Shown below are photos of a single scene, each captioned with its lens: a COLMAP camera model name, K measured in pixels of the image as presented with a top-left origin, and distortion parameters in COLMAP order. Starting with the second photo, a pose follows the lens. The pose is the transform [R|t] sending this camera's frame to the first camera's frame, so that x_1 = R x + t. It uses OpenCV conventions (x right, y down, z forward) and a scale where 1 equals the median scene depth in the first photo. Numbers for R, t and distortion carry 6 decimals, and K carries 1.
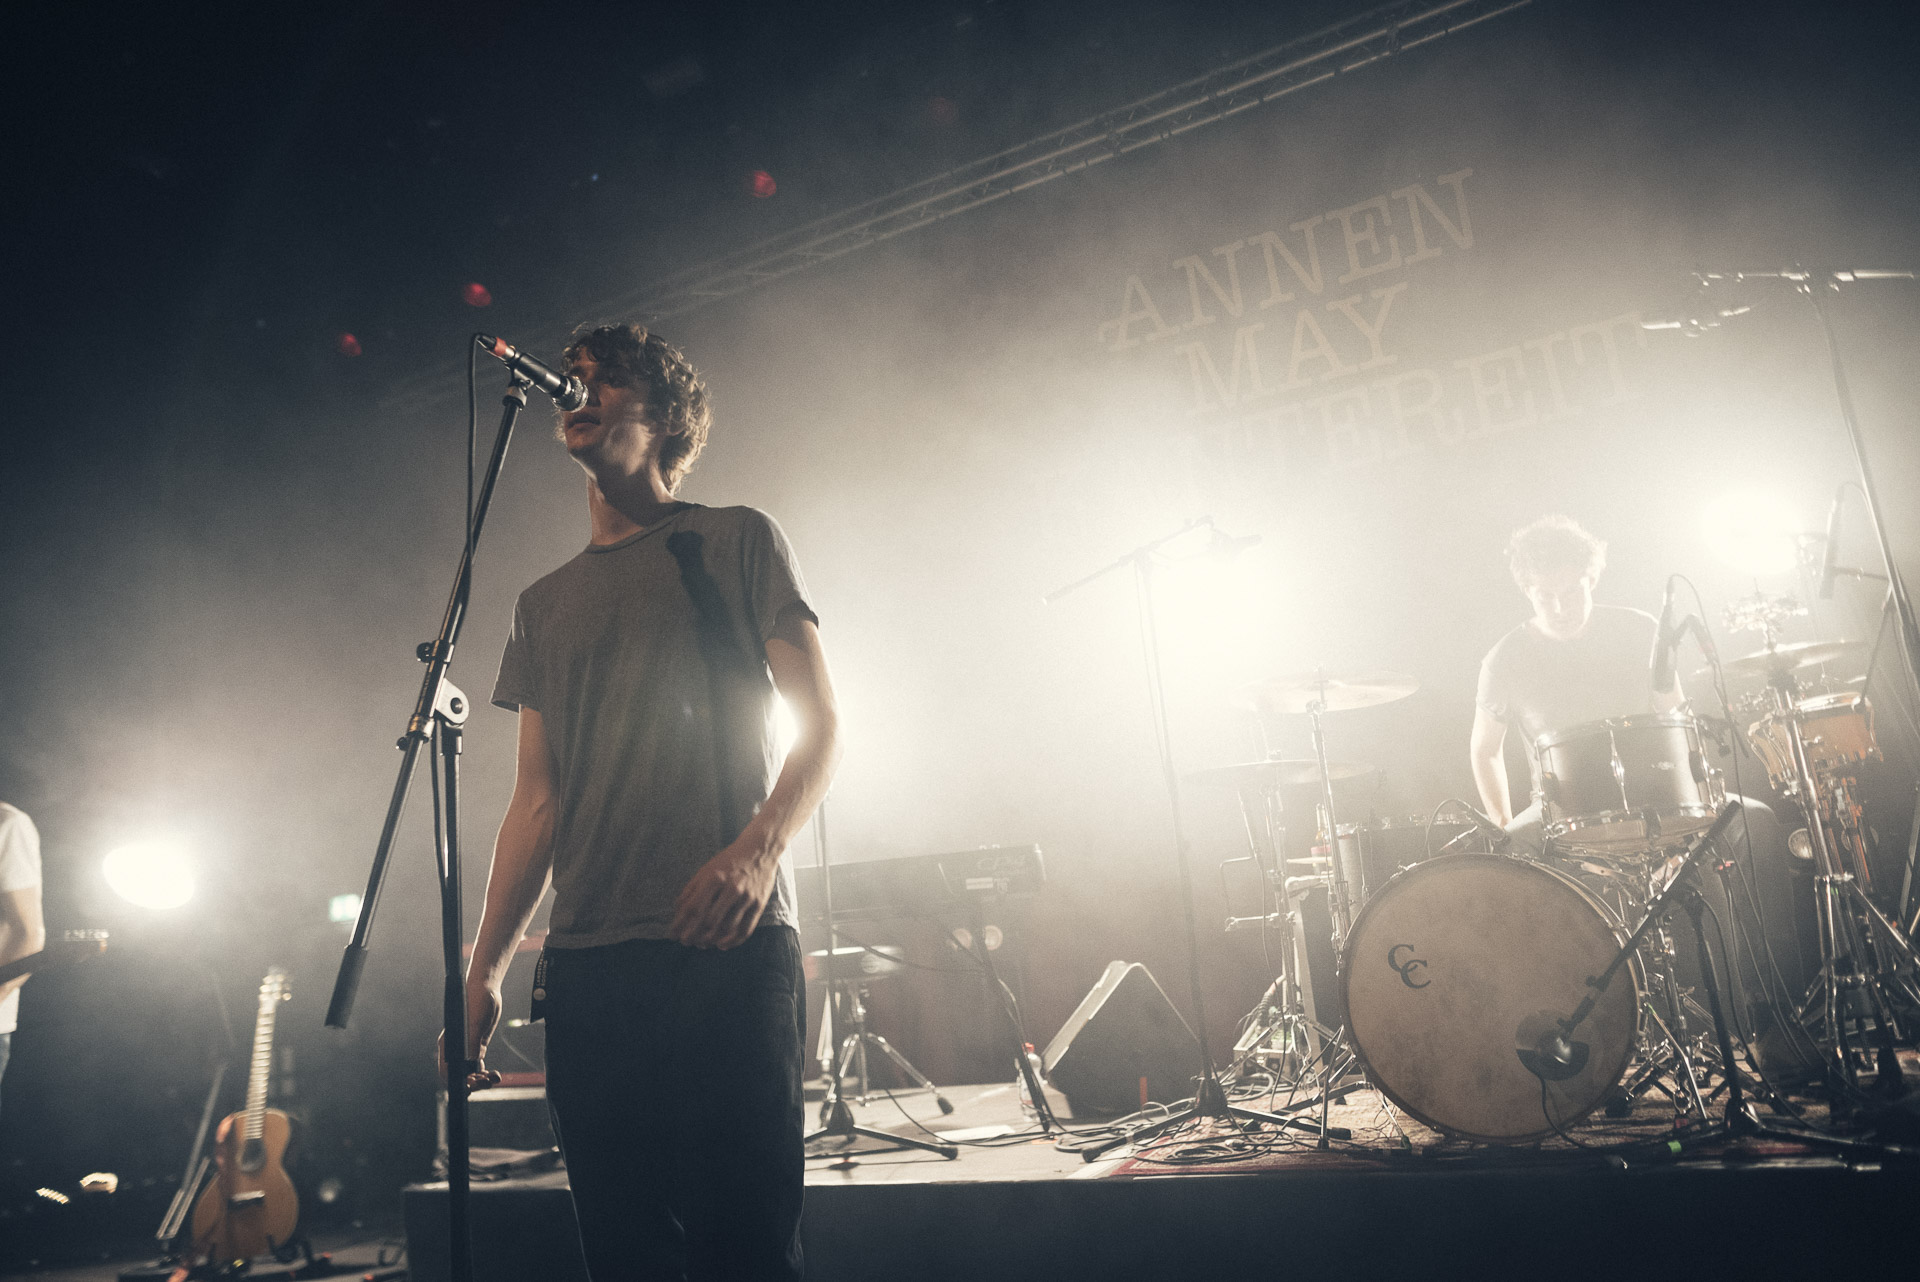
lens RADIAL K [[1307.5, 0, 950.9], [0, 1307.5, 647.4], [0, 0, 1]] dist [-0.043040, 0.005013]
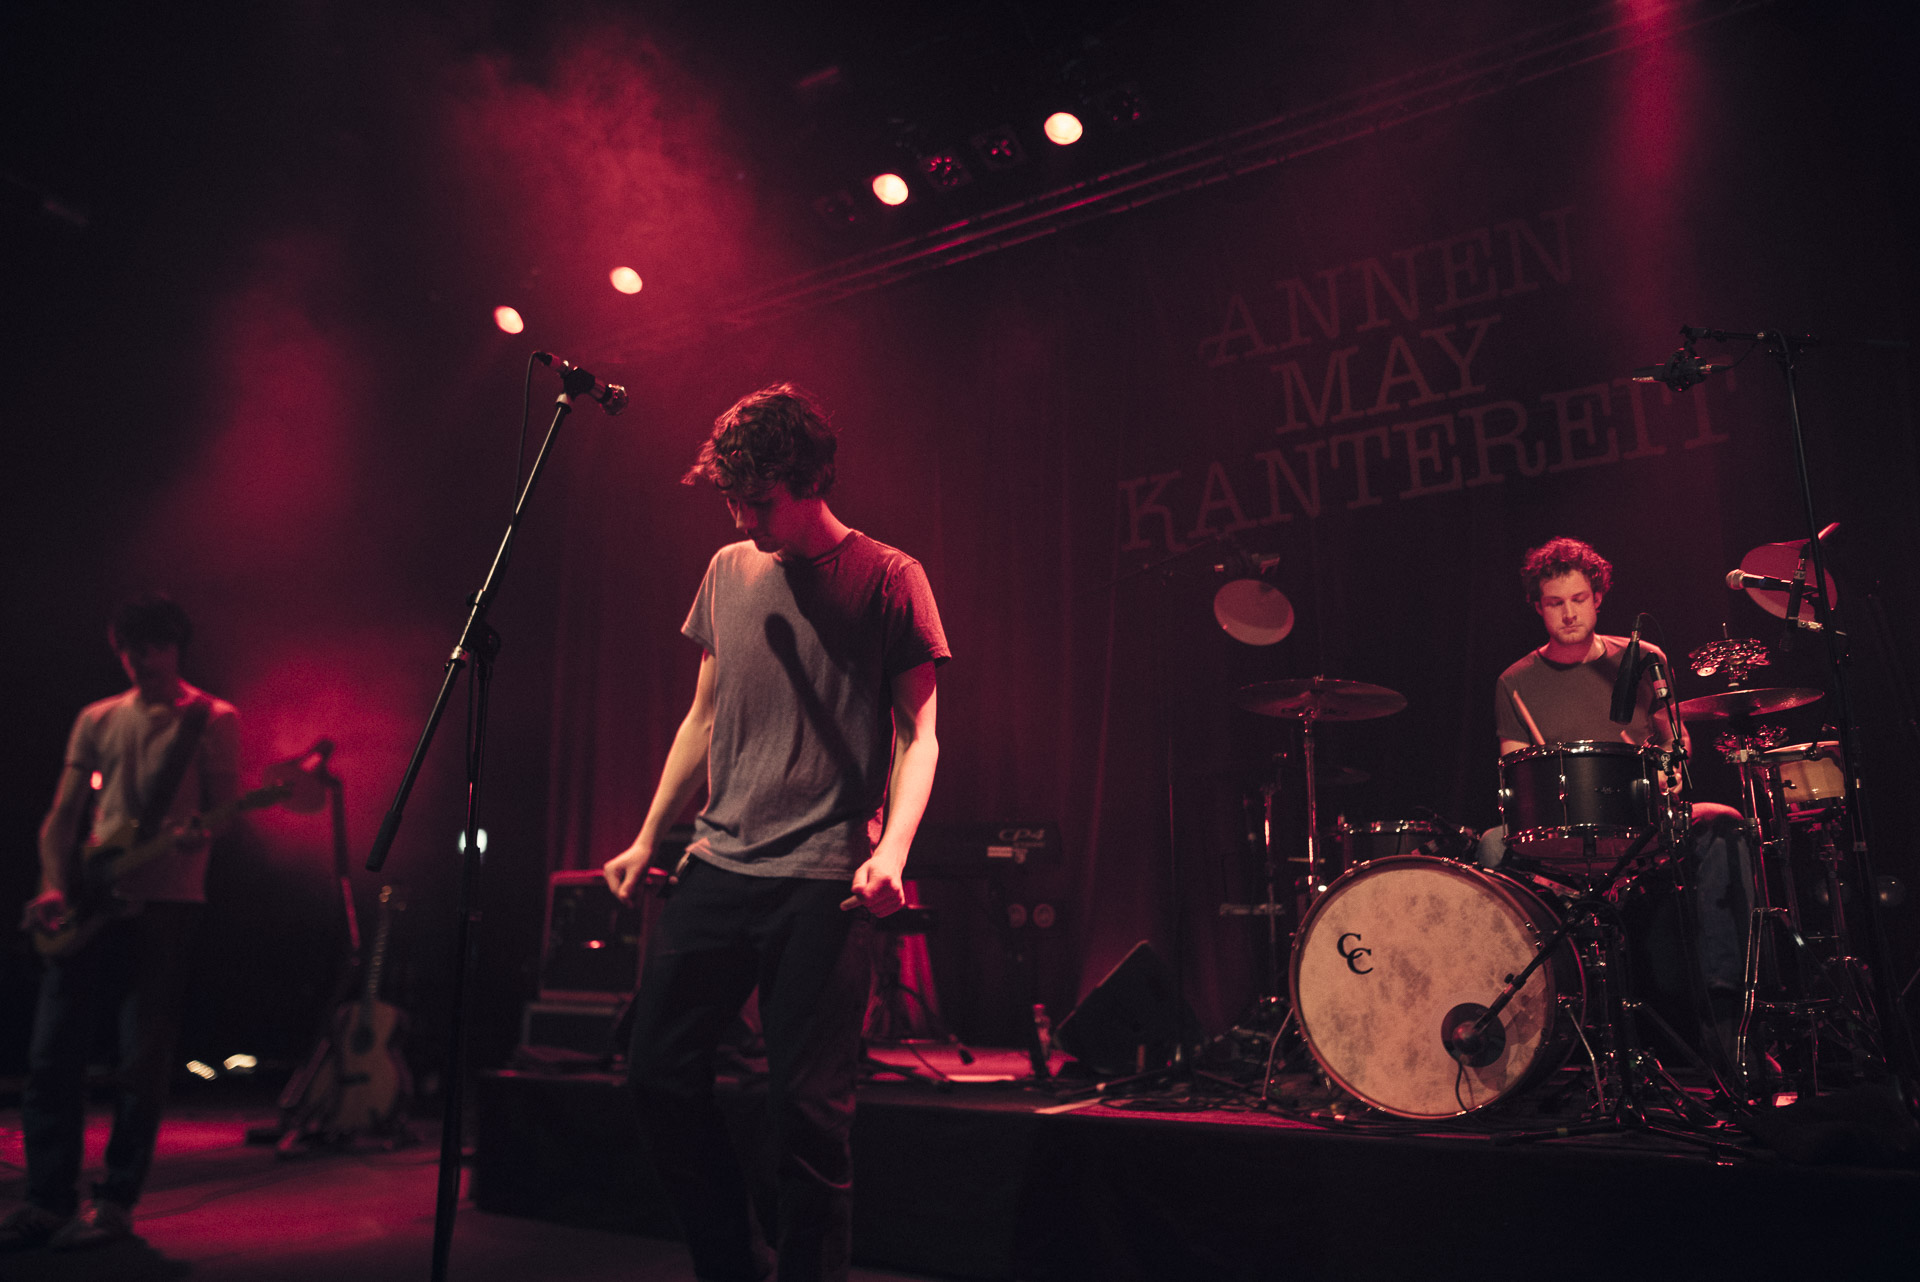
lens RADIAL K [[1307.5, 0, 950.9], [0, 1307.5, 647.4], [0, 0, 1]] dist [-0.043040, 0.005013]
pose [[0.991452, 0.071195, -0.109332, 0.074469], [-0.070539, 0.997460, 0.009860, 0.000565], [0.109756, -0.002063, 0.993956, -0.083535]]
